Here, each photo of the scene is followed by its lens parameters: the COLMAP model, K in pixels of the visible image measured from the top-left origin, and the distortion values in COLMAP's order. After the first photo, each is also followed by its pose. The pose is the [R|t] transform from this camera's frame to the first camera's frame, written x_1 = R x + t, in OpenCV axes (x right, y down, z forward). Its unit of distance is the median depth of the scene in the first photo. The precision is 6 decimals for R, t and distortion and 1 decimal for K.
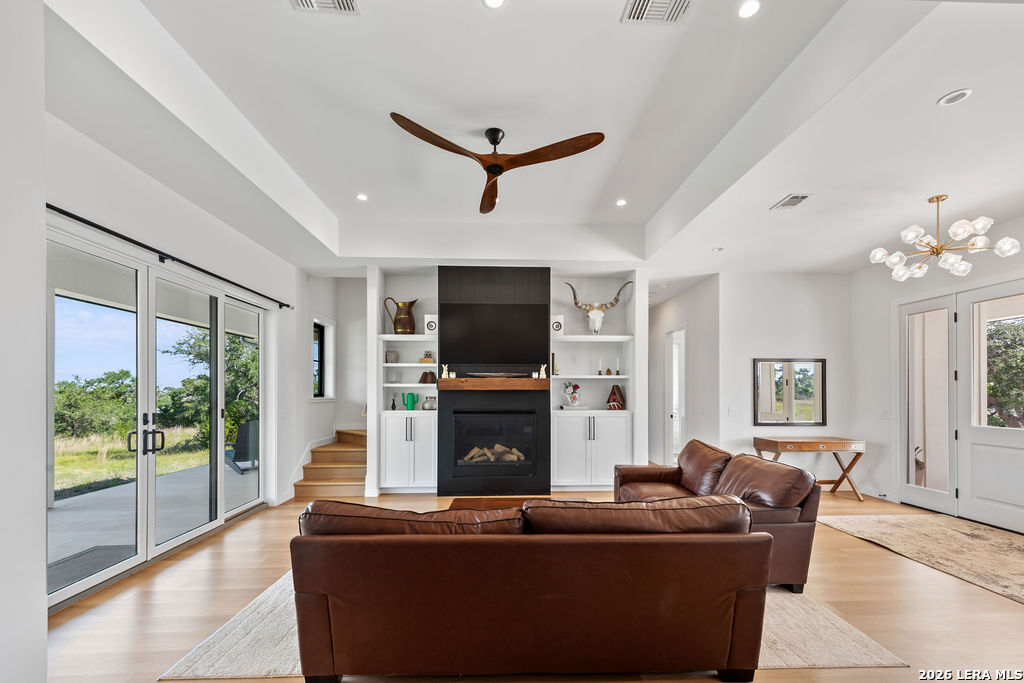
lens RADIAL K [[430.5, 0, 518.1], [0, 430.5, 388.6], [0, 0, 1]] dist [0.027143, -0.000519]
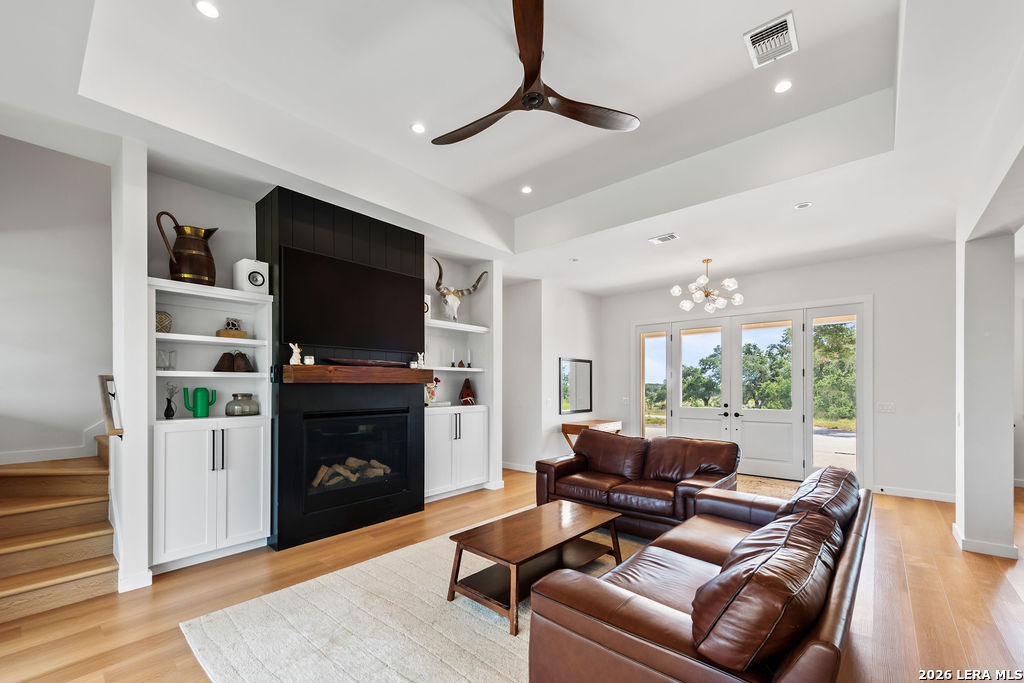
lens RADIAL K [[430.5, 0, 518.1], [0, 430.5, 388.6], [0, 0, 1]] dist [0.027143, -0.000519]
pose [[0.670918, -0.005310, 0.741512, -0.406865], [-0.003771, 0.999937, 0.010573, 0.003529], [-0.741522, -0.009889, 0.670856, 0.300191]]
